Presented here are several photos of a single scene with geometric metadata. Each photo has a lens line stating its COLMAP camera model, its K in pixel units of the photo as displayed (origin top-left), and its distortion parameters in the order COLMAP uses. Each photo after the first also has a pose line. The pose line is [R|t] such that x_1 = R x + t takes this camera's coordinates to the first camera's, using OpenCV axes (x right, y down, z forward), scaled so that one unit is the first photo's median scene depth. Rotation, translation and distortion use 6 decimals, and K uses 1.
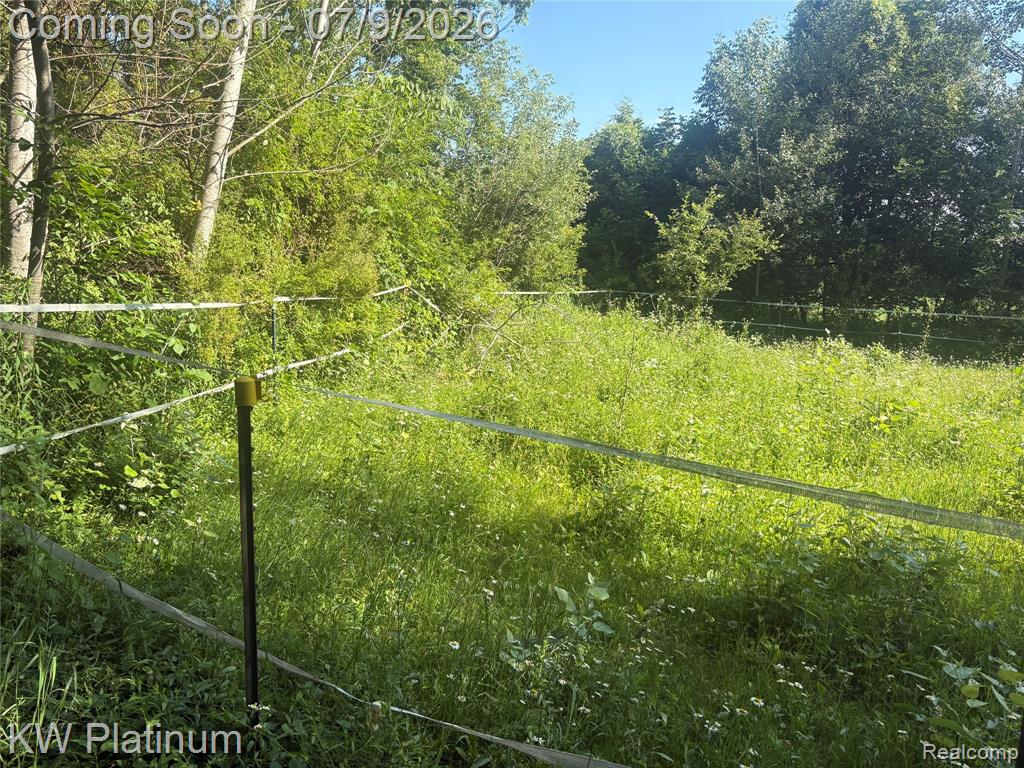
lens RADIAL K [[764.8, 0, 512.0], [0, 764.8, 384.0], [0, 0, 1]] dist [0.001870, 0.001102]
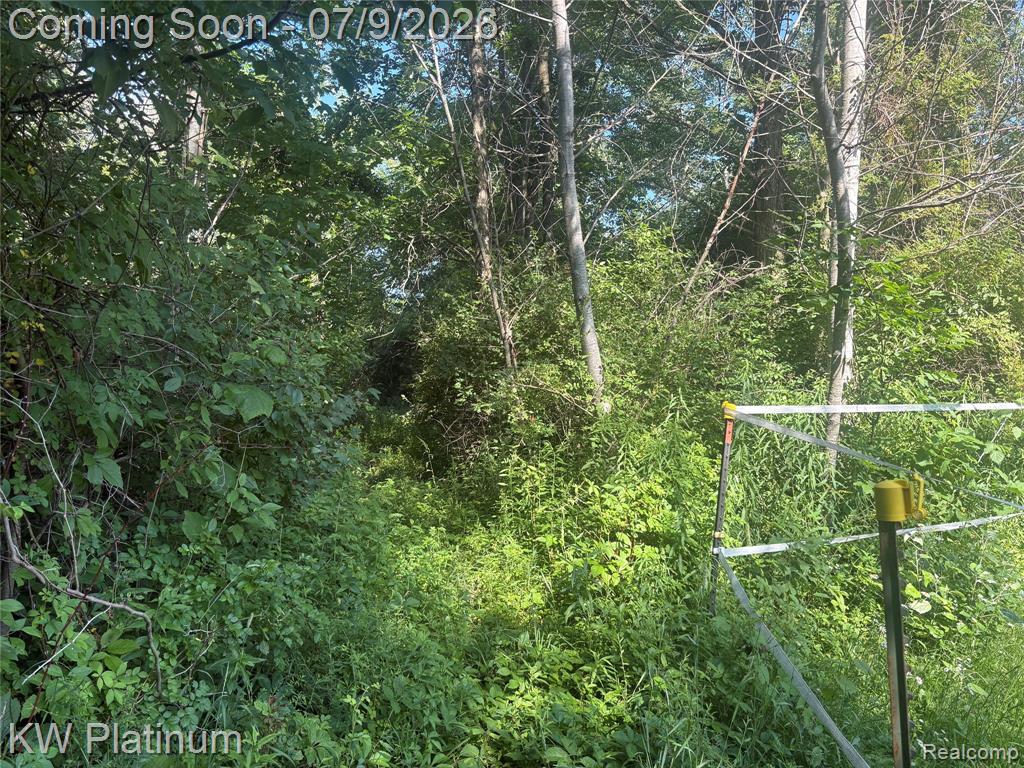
lens RADIAL K [[764.8, 0, 512.0], [0, 764.8, 384.0], [0, 0, 1]] dist [0.001870, 0.001102]
pose [[0.498356, -0.044532, -0.865828, 0.037059], [-0.078618, 0.992244, -0.096285, -0.001513], [0.863401, 0.116054, 0.490989, 0.104521]]
